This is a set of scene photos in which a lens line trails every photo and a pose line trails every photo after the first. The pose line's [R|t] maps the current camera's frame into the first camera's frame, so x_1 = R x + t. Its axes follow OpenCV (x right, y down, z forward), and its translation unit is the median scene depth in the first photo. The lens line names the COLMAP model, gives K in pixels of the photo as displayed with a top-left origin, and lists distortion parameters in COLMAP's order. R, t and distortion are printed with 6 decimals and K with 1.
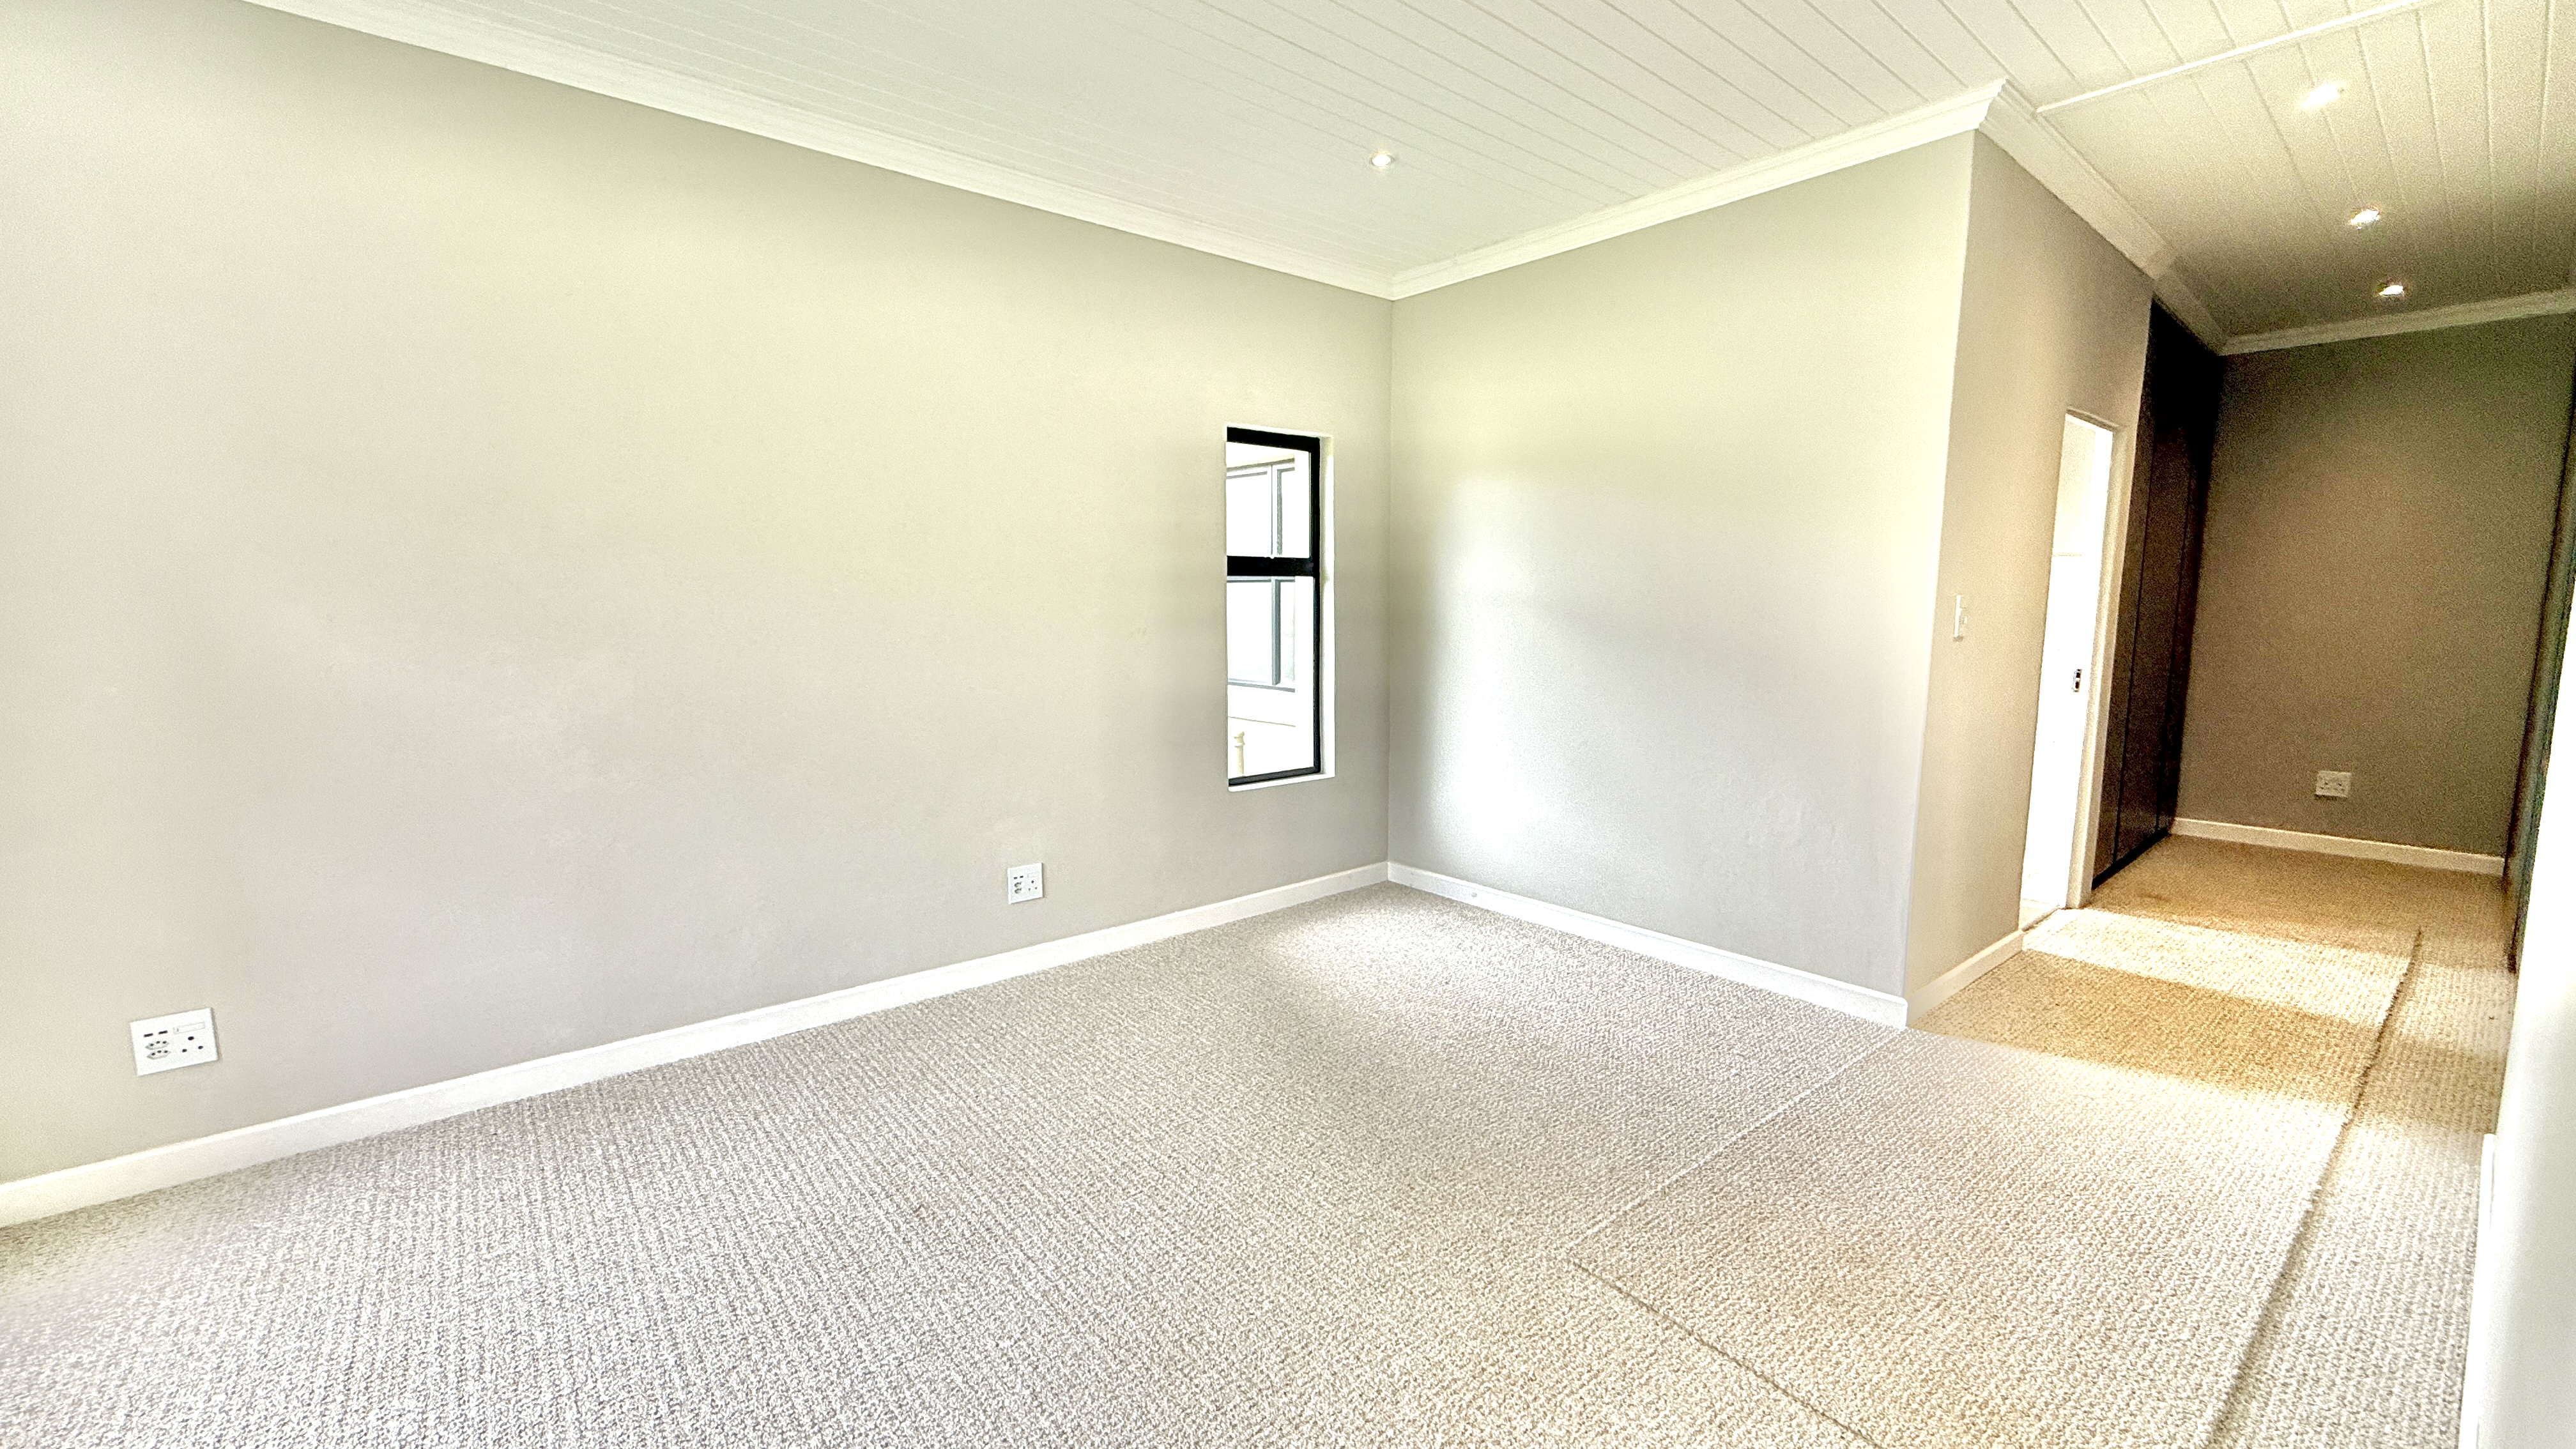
lens RADIAL K [[1025.2, 0, 1283.2], [0, 1025.2, 724.2], [0, 0, 1]] dist [-0.001367, -0.000158]
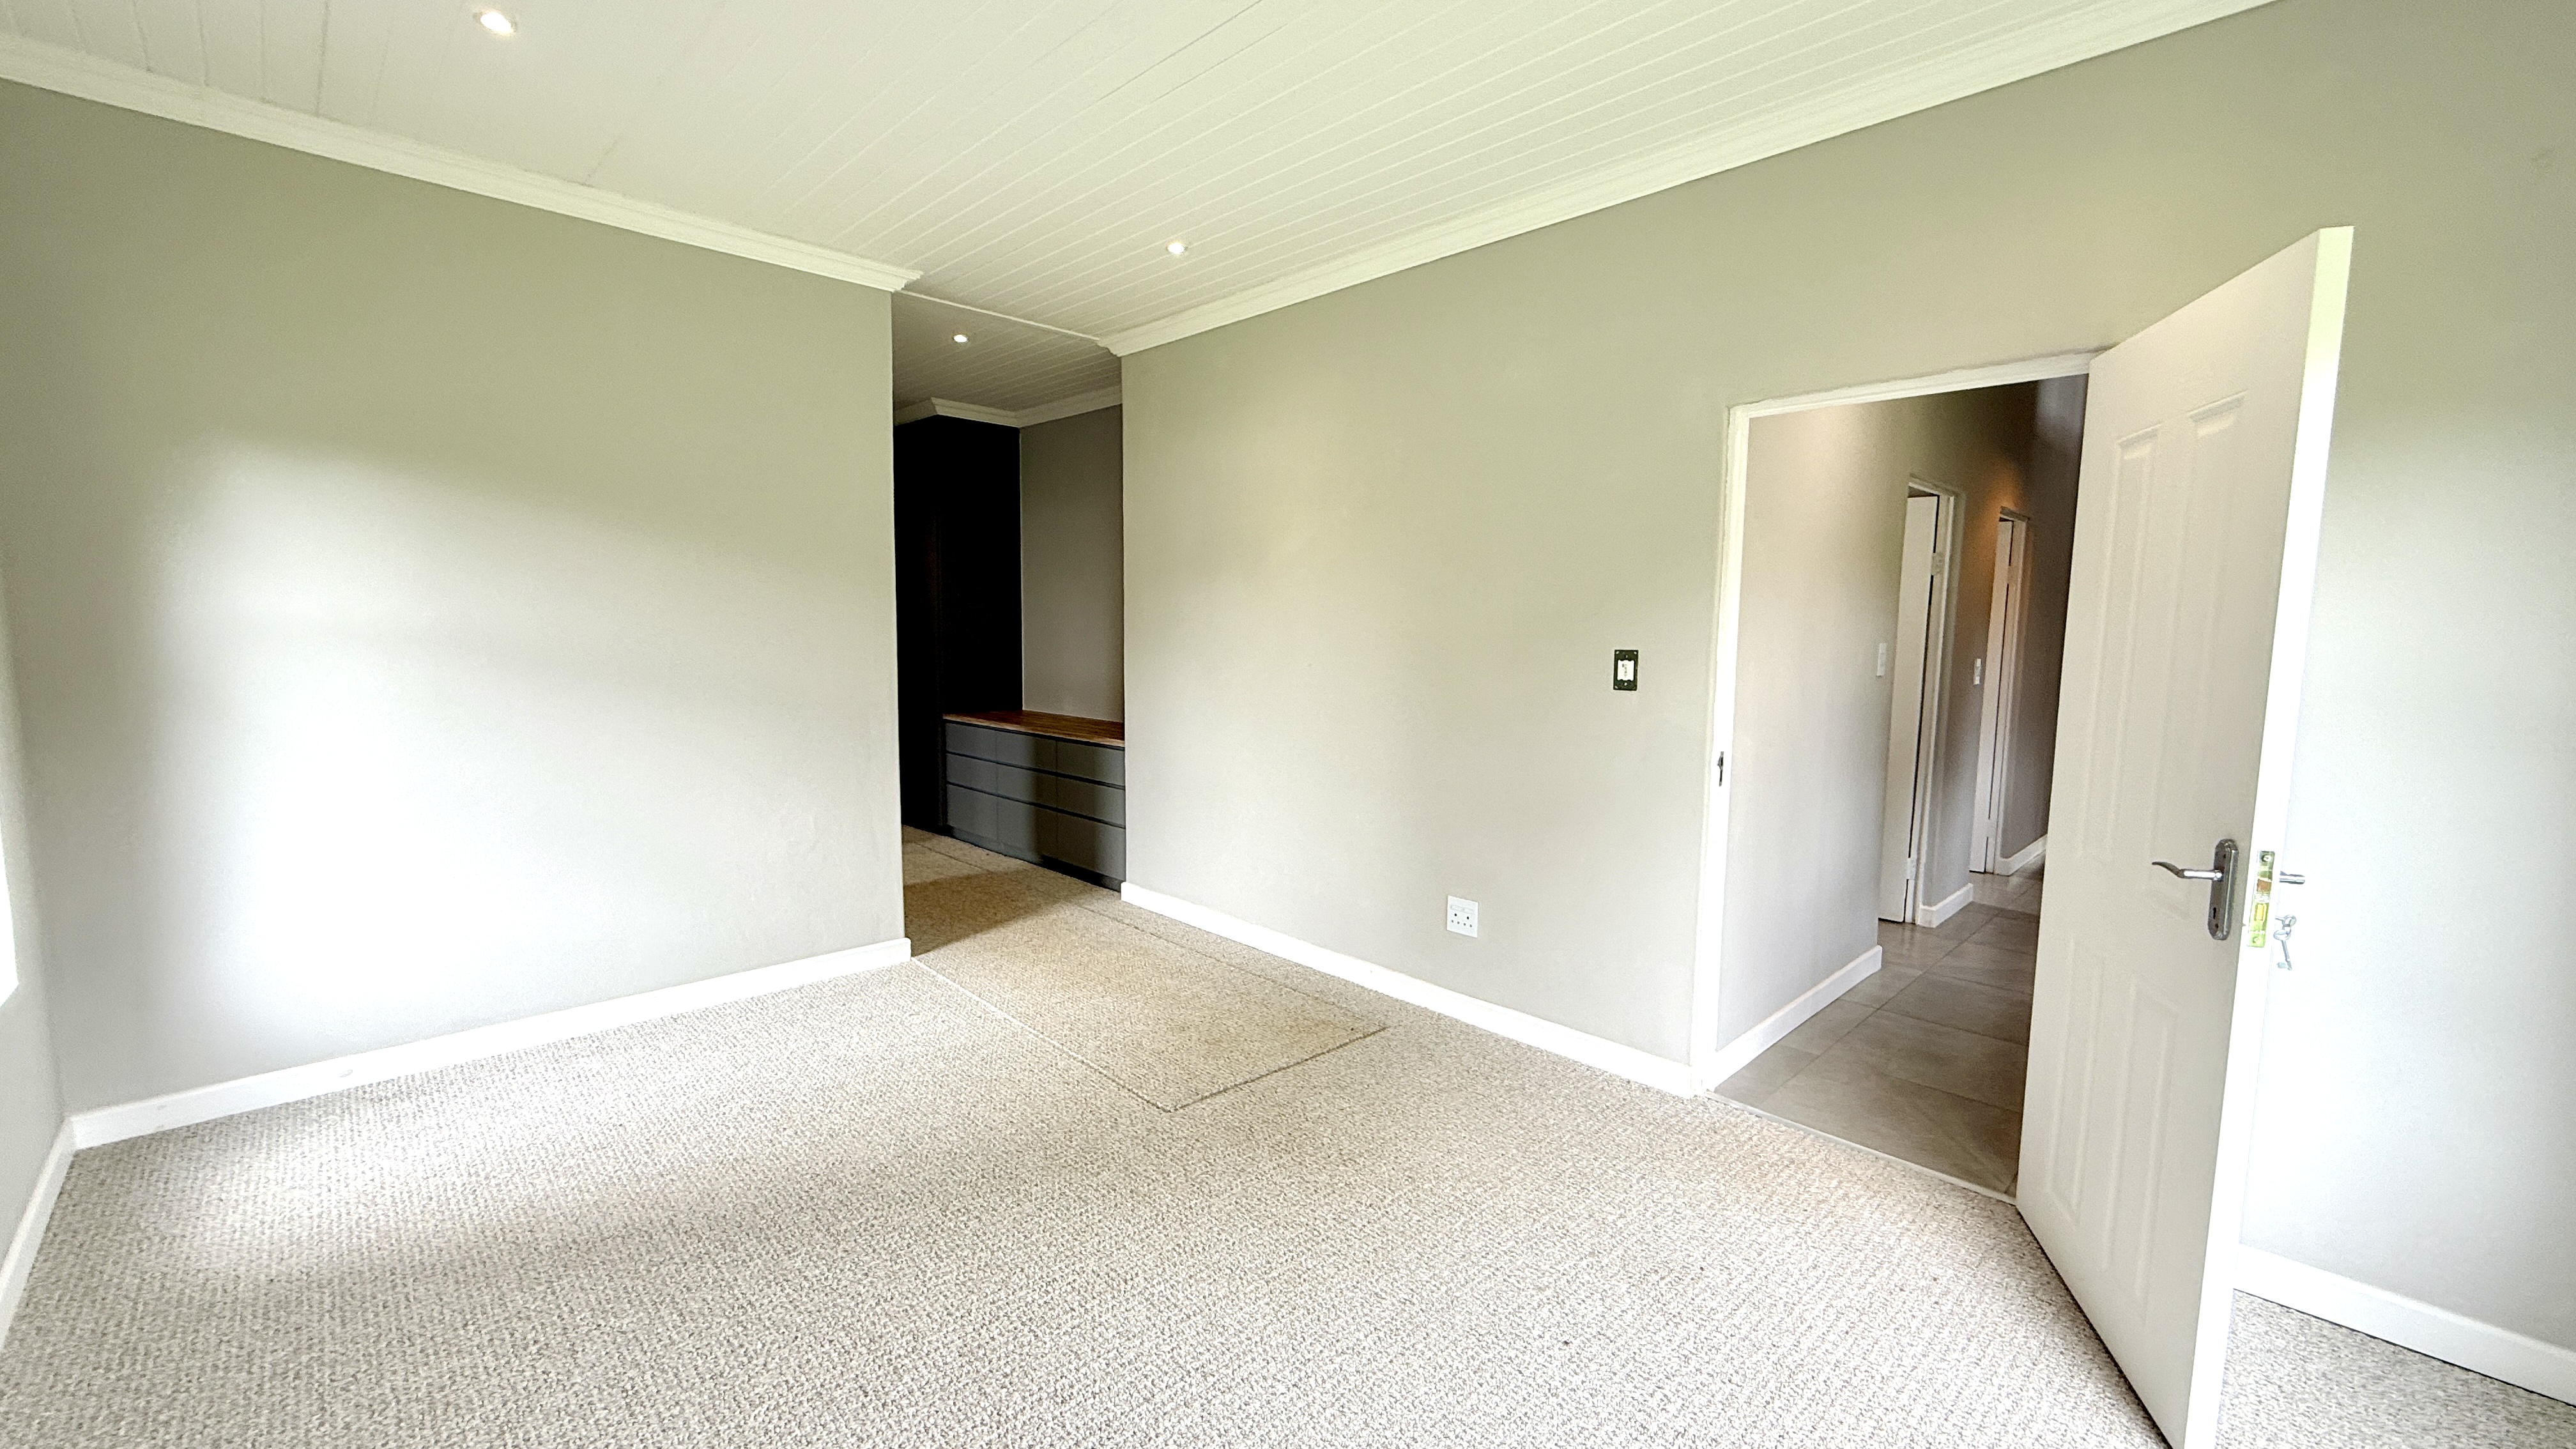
lens RADIAL K [[1025.2, 0, 1283.2], [0, 1025.2, 724.2], [0, 0, 1]] dist [-0.001367, -0.000158]
pose [[-0.073545, -0.090232, 0.993202, -0.637838], [0.125696, 0.987118, 0.098987, -0.057873], [-0.989339, 0.132121, -0.061256, 0.545574]]
